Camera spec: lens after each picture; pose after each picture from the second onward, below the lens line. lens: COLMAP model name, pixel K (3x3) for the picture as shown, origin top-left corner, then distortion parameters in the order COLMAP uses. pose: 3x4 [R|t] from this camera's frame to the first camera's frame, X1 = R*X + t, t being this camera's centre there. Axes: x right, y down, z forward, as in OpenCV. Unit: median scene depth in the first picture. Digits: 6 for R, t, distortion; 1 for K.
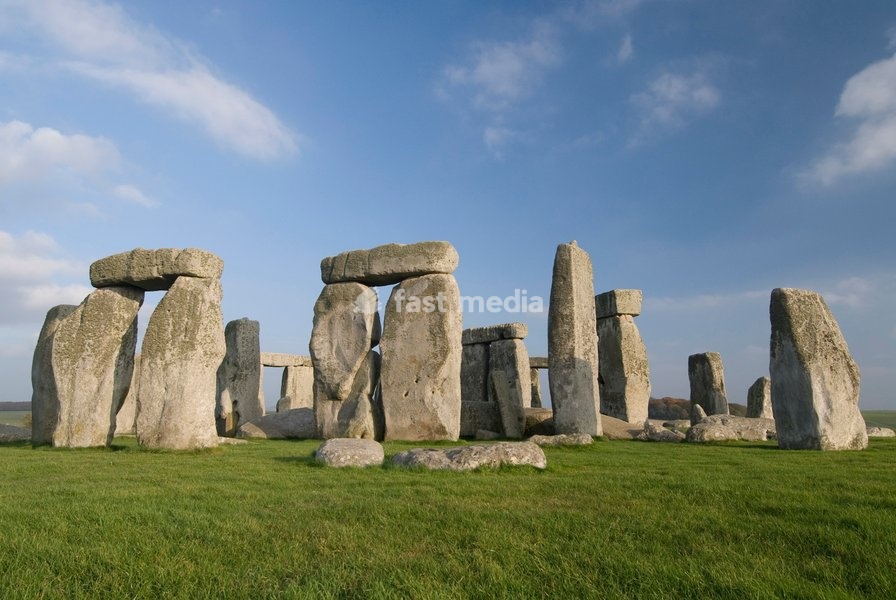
lens RADIAL K [[611.0, 0, 447.0], [0, 611.0, 303.4], [0, 0, 1]] dist [0.050925, -0.041007]
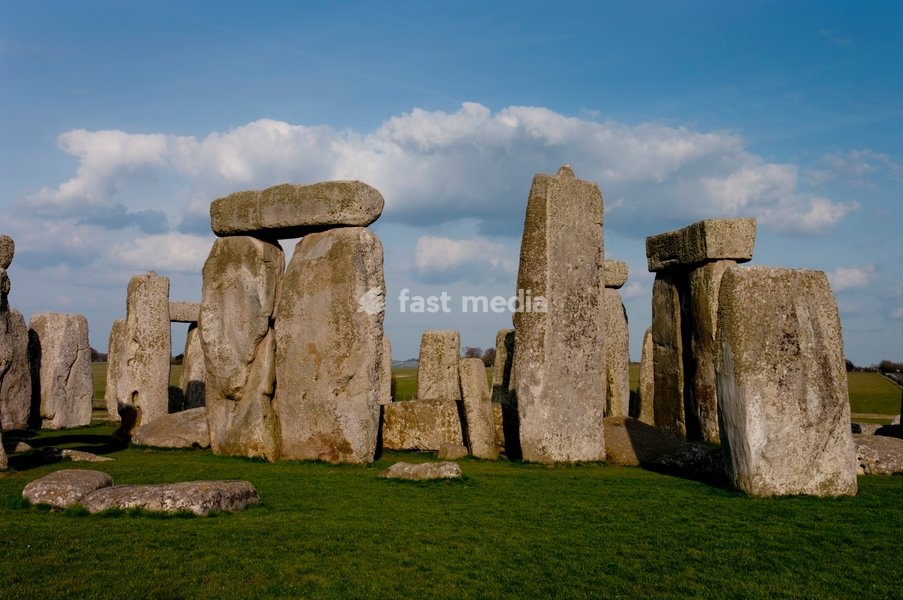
lens RADIAL K [[1190.1, 0, 455.7], [0, 1190.1, 300.4], [0, 0, 1]] dist [0.049546, 0.000000]
pose [[0.973126, -0.001515, -0.230268, 0.432203], [0.027872, 0.993401, 0.111251, -0.116280], [0.228580, -0.114680, 0.966747, -0.309921]]
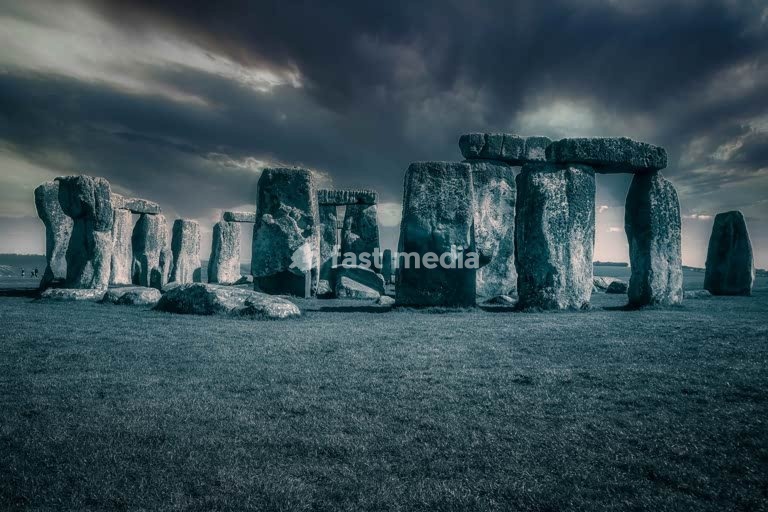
lens RADIAL K [[613.6, 0, 379.7], [0, 613.6, 254.5], [0, 0, 1]] dist [0.040489, -0.002824]
pose [[0.687705, 0.025808, 0.725531, -1.228468], [-0.145434, 0.984008, 0.102850, 0.054177], [-0.711274, -0.176247, 0.680461, 0.376750]]
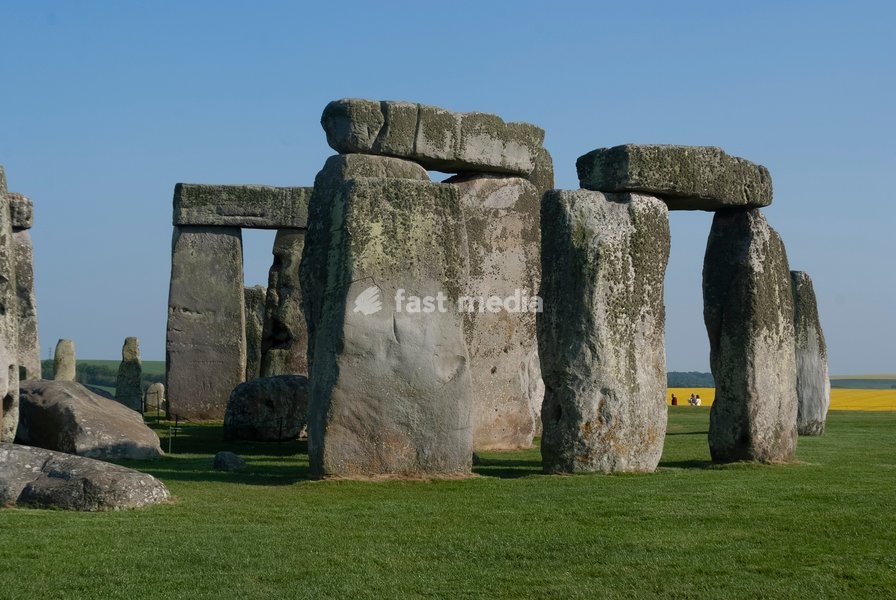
lens RADIAL K [[1543.4, 0, 451.0], [0, 1543.4, 301.1], [0, 0, 1]] dist [-0.054952, 0.000000]
pose [[0.366712, 0.050386, 0.928969, -1.513001], [-0.176730, 0.984123, 0.016388, 0.062781], [-0.913394, -0.170186, 0.369794, 0.481786]]
